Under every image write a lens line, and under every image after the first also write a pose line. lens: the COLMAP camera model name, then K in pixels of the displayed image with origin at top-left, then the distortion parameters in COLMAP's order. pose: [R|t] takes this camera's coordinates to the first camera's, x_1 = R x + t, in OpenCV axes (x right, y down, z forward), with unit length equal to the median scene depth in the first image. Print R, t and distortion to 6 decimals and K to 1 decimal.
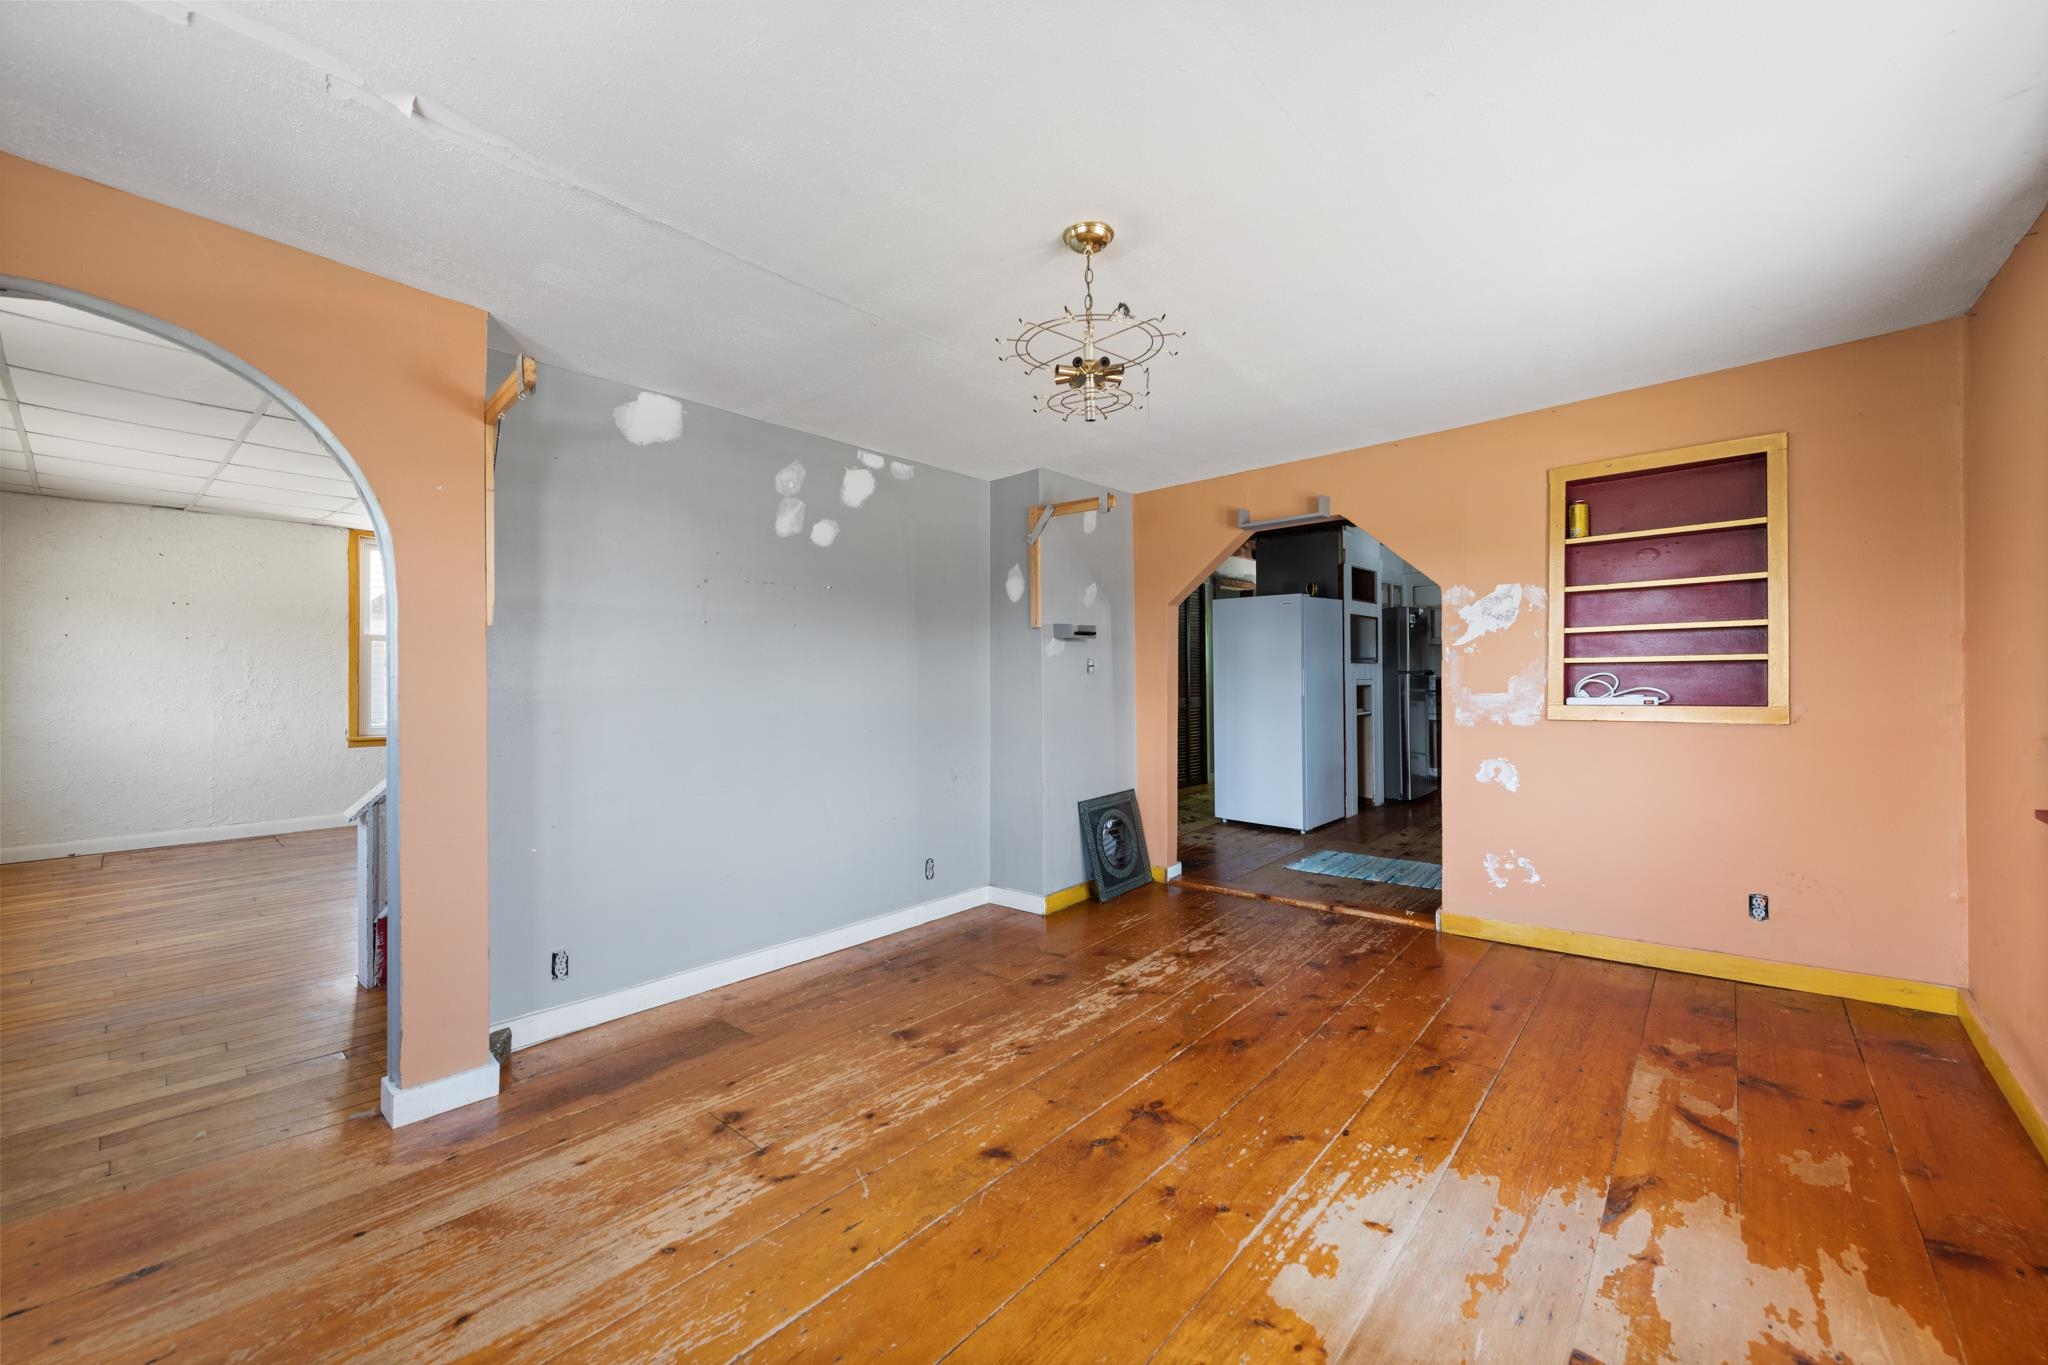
lens RADIAL K [[804.9, 0, 1031.1], [0, 804.9, 667.7], [0, 0, 1]] dist [0.010092, -0.002464]
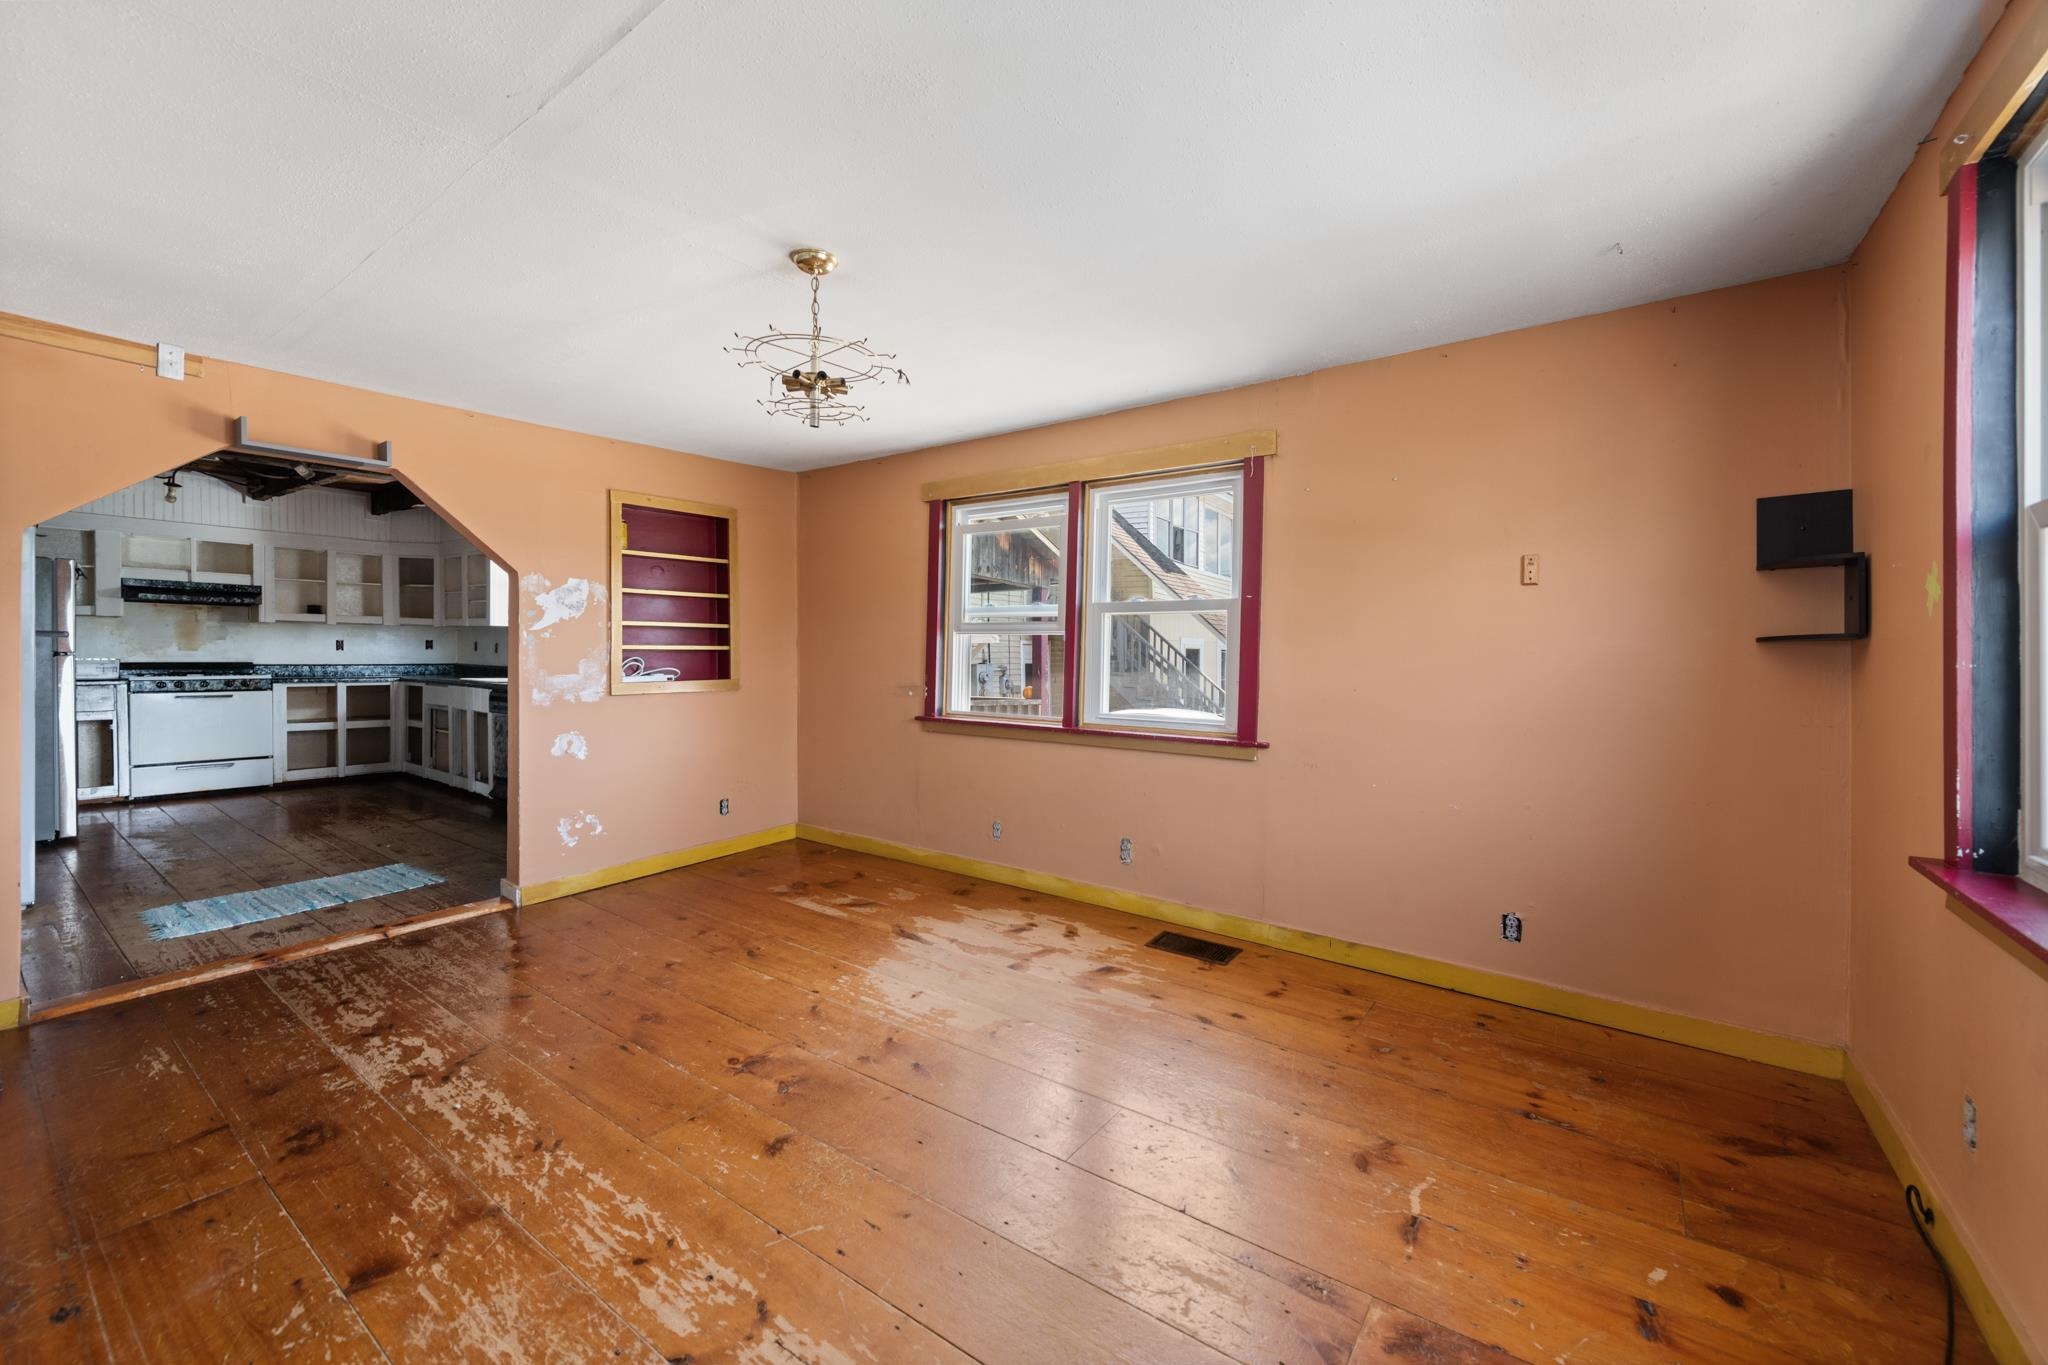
lens RADIAL K [[804.9, 0, 1038.2], [0, 804.9, 672.3], [0, 0, 1]] dist [0.010092, -0.002464]
pose [[-0.086250, -0.014497, 0.996168, -0.732571], [-0.010737, 0.999850, 0.013621, 0.007017], [-0.996216, -0.009521, -0.086393, 0.545960]]
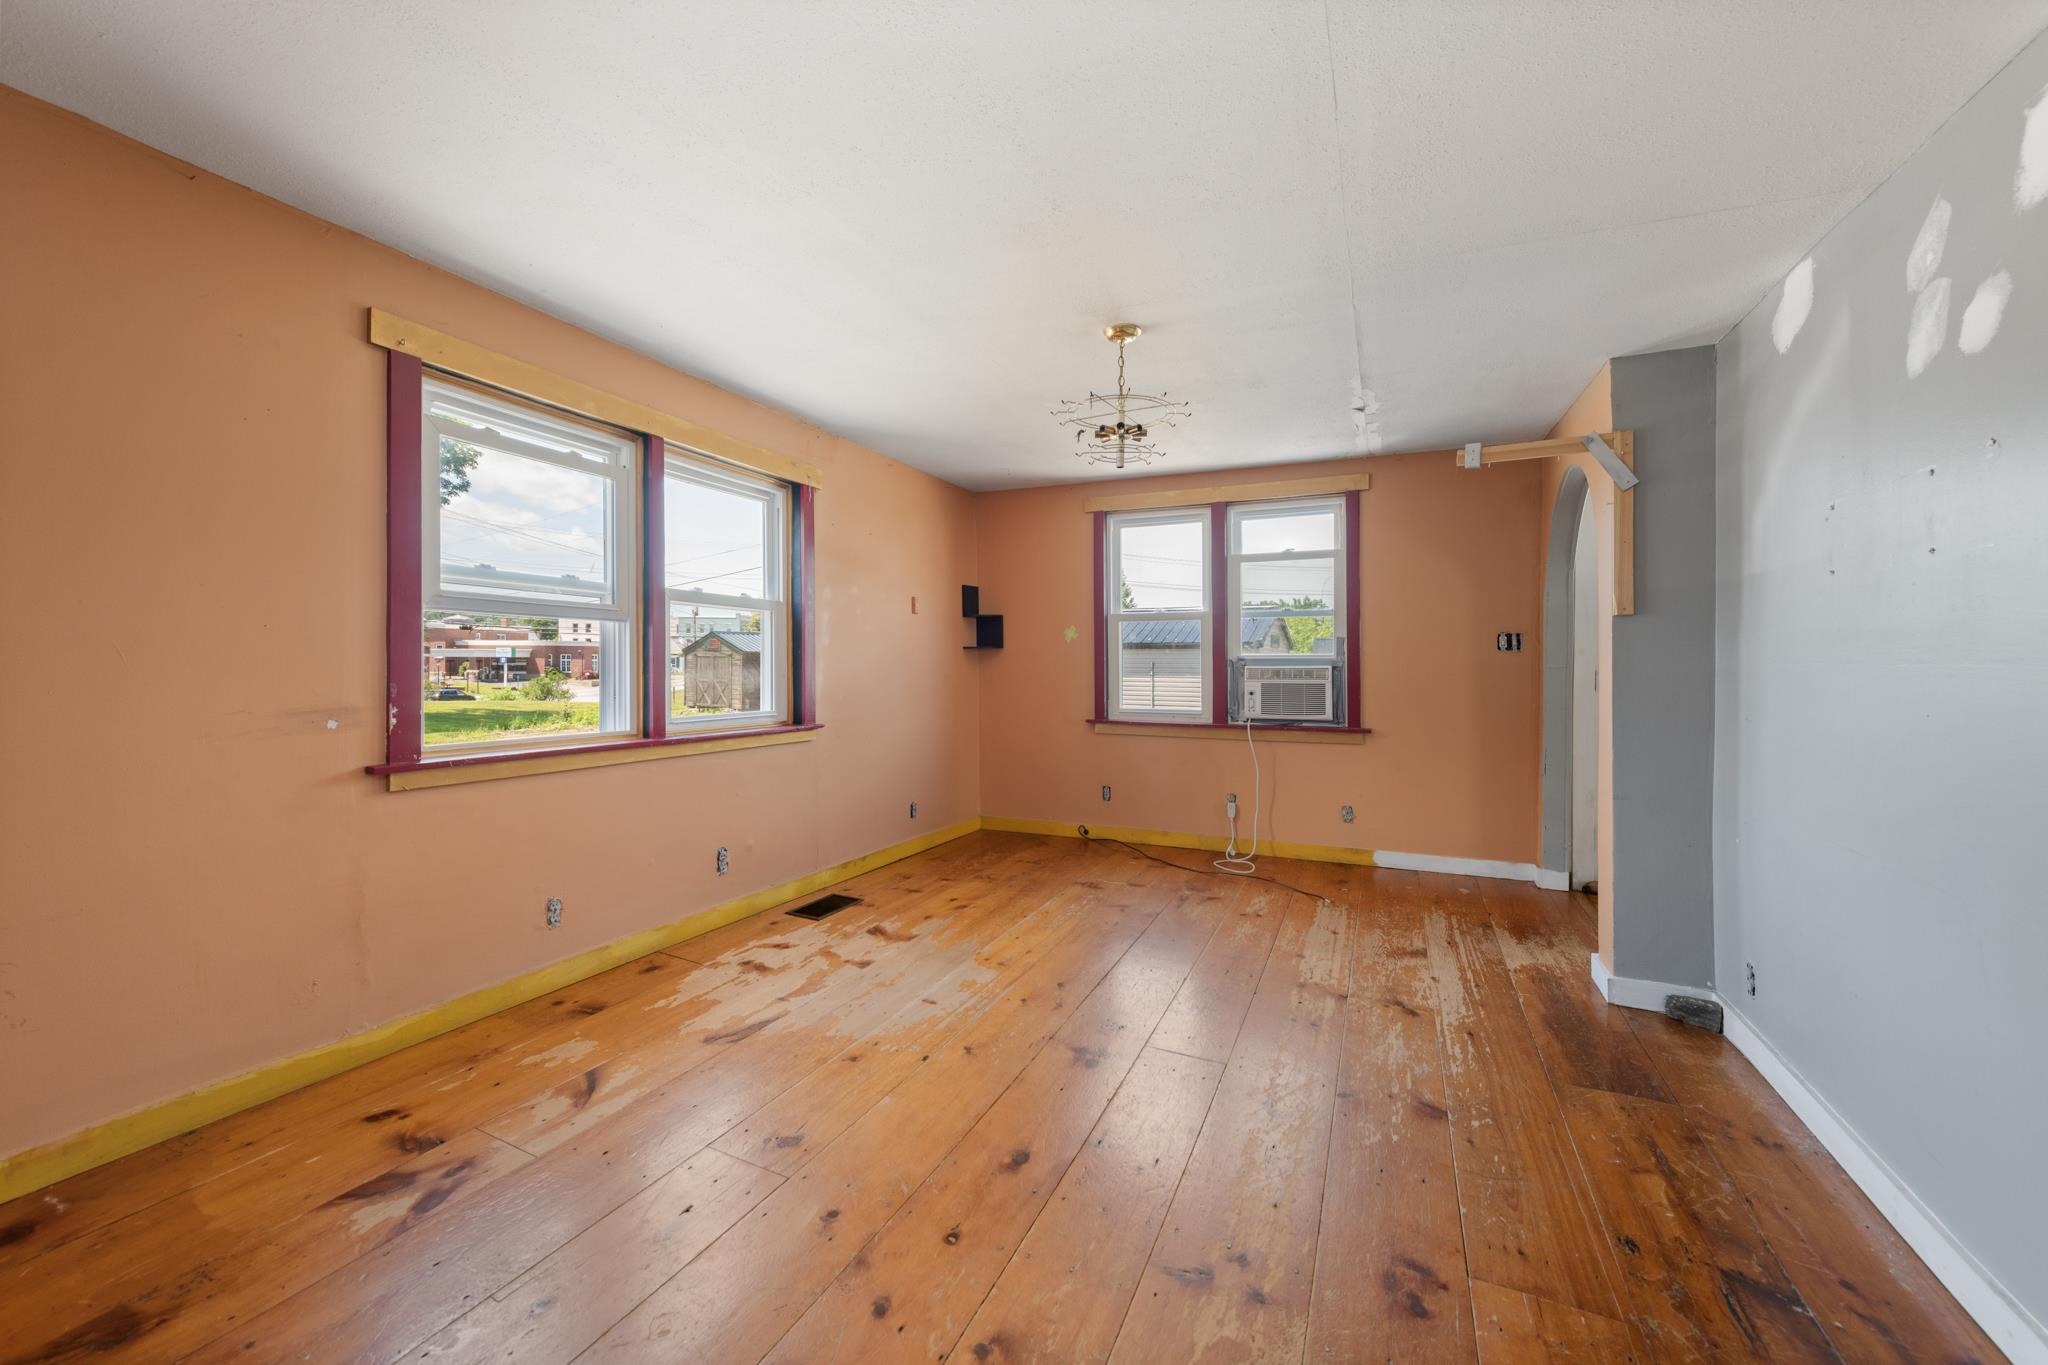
lens RADIAL K [[804.9, 0, 1029.5], [0, 804.9, 658.6], [0, 0, 1]] dist [0.010092, -0.002464]
pose [[-0.957786, -0.000195, -0.287481, 0.421266], [0.001855, 0.999975, -0.006862, 0.016098], [0.287475, -0.007105, -0.957762, 1.560364]]
